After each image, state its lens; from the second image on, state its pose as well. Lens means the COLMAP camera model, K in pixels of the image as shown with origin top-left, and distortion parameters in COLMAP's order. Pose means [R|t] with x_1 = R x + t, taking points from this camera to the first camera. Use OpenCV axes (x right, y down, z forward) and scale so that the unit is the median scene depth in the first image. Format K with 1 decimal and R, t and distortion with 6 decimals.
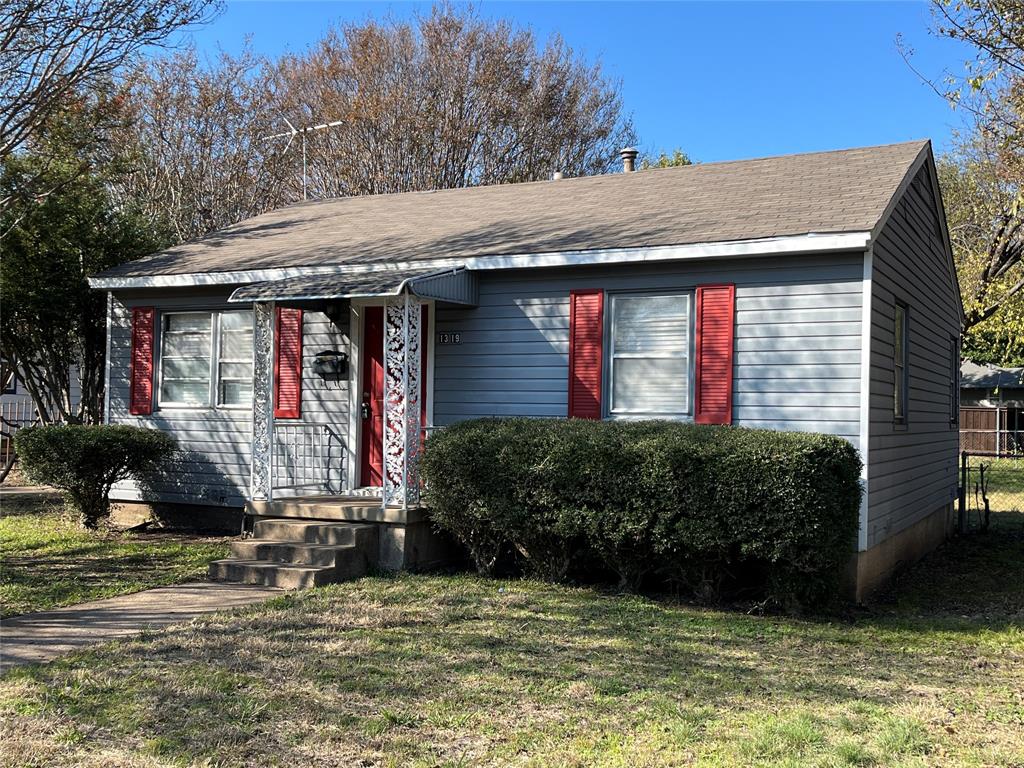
lens RADIAL K [[1090.4, 0, 512.0], [0, 1090.4, 384.0], [0, 0, 1]] dist [0.194254, -0.003648]
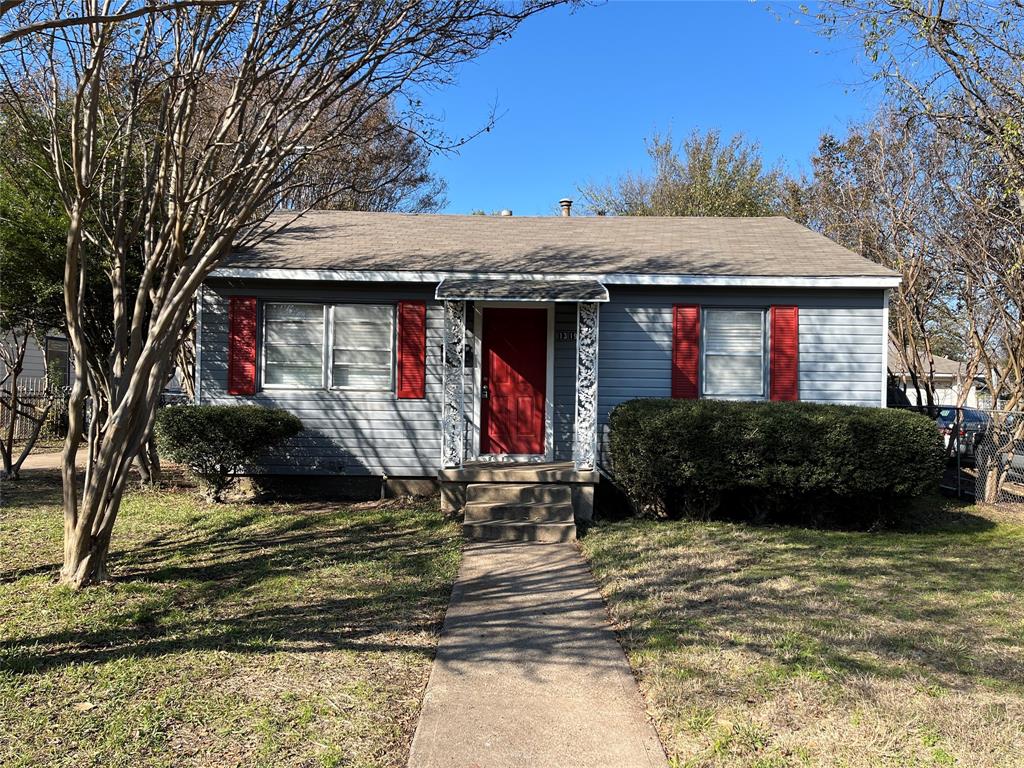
lens RADIAL K [[757.8, 0, 512.0], [0, 757.8, 384.0], [0, 0, 1]] dist [0.116098, -0.000957]
pose [[0.876416, 0.001564, 0.481553, -0.561216], [-0.013707, 0.999671, 0.021701, -0.003889], [-0.481360, -0.025620, 0.876148, 0.258827]]
